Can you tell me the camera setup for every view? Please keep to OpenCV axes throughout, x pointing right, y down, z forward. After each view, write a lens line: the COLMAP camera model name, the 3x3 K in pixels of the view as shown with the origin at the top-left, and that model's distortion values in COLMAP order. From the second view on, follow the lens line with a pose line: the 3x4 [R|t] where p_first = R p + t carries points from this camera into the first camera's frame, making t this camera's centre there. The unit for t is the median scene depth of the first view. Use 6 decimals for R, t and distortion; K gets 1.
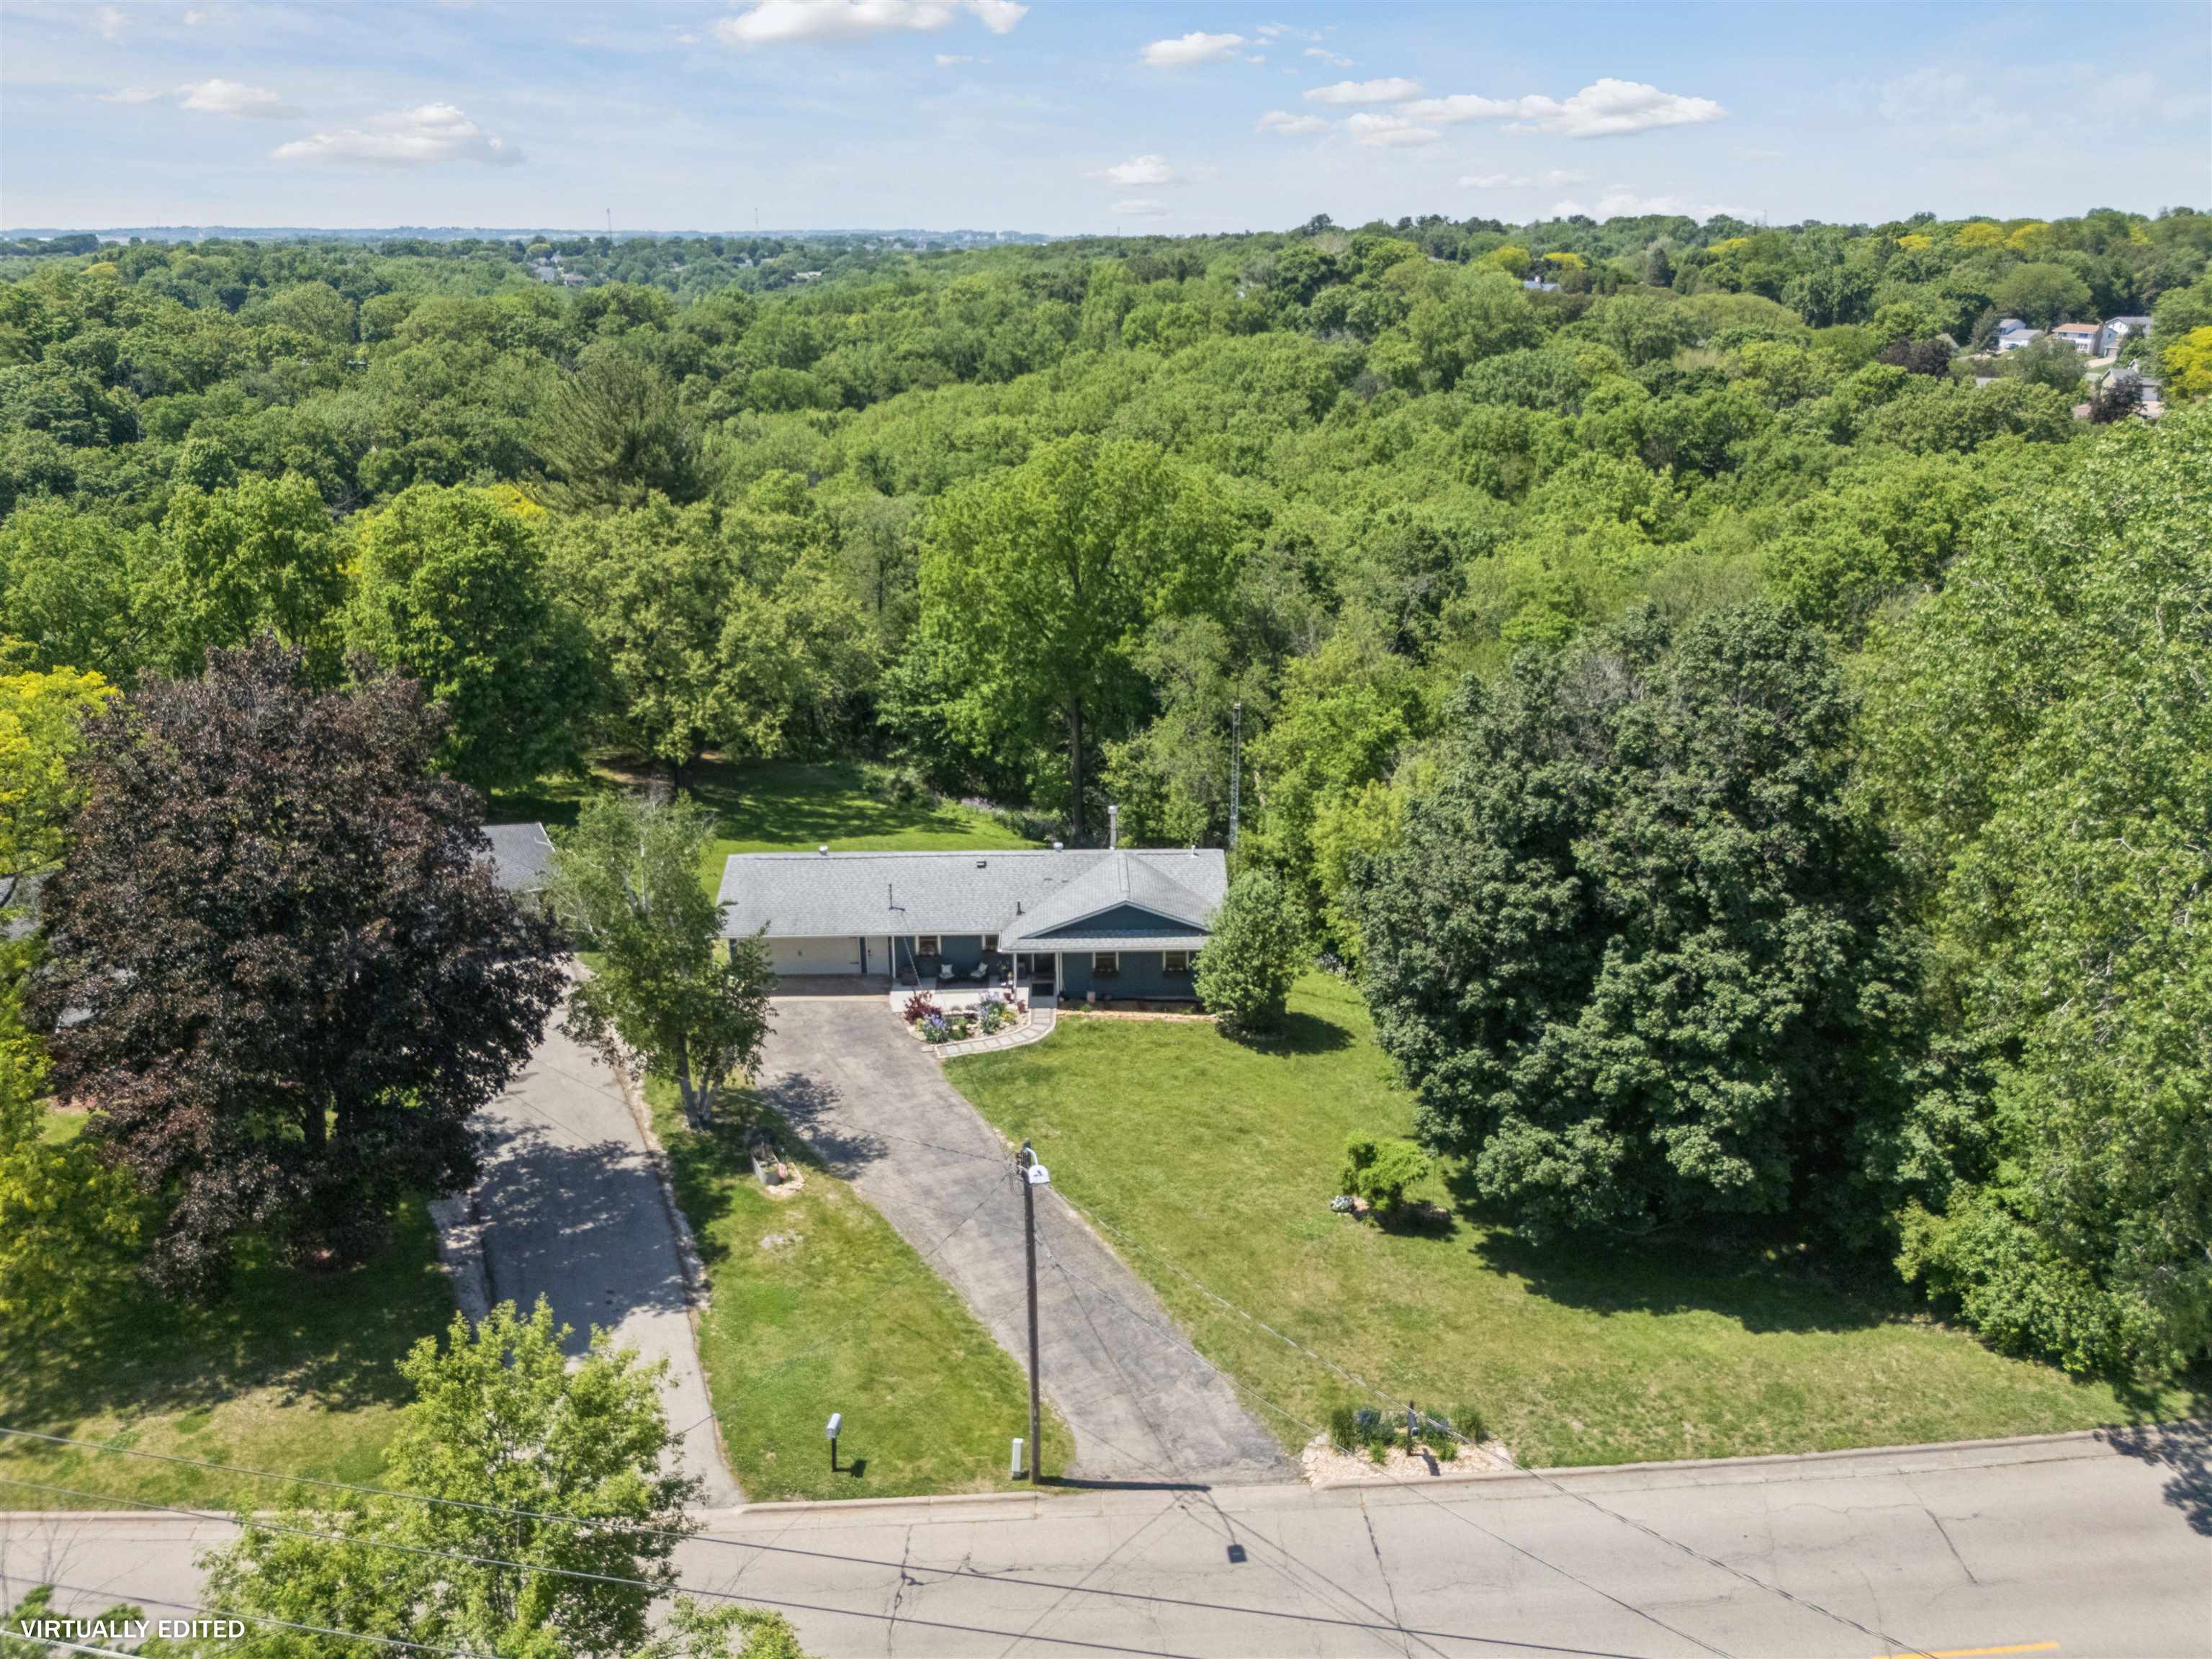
lens RADIAL K [[1654.8, 0, 1106.0], [0, 1654.8, 829.5], [0, 0, 1]] dist [0.167239, -0.212275]
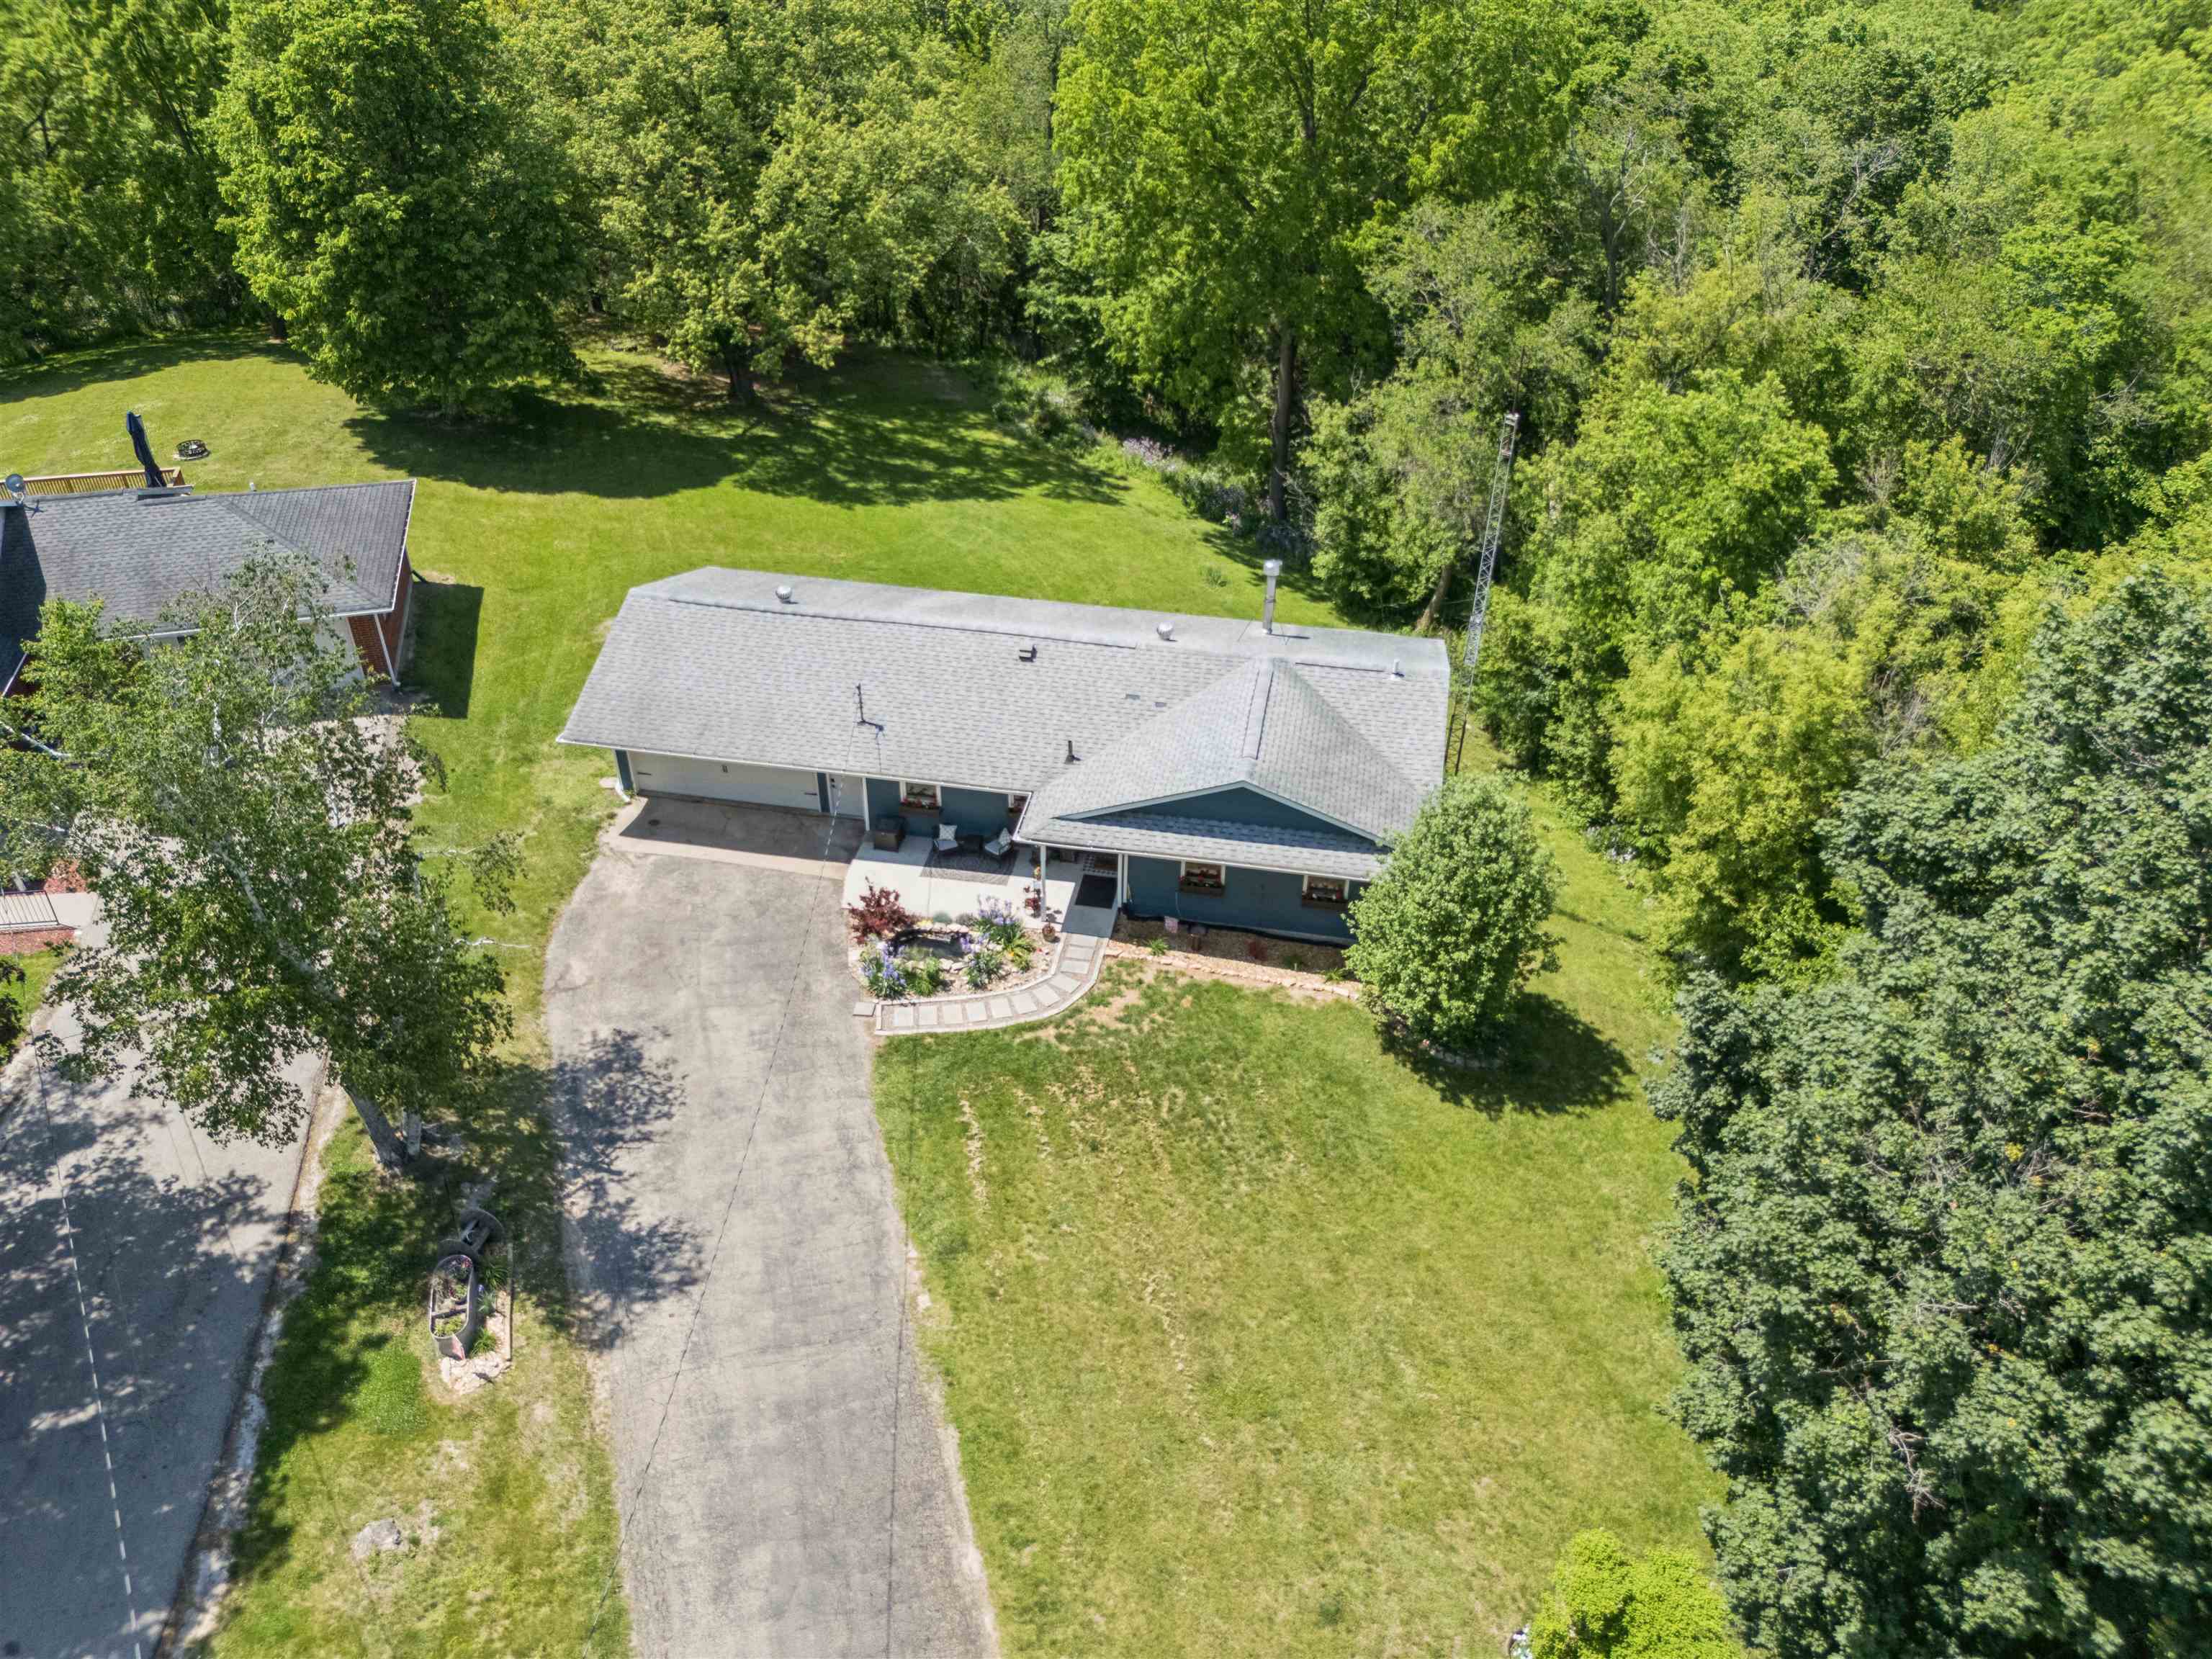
lens RADIAL K [[1647.0, 0, 1106.0], [0, 1647.0, 829.5], [0, 0, 1]] dist [0.040300, -0.003188]
pose [[0.980855, 0.127227, -0.147432, 0.036359], [-0.082113, 0.956690, 0.279288, -0.066550], [0.176580, -0.261835, 0.948821, 0.343673]]
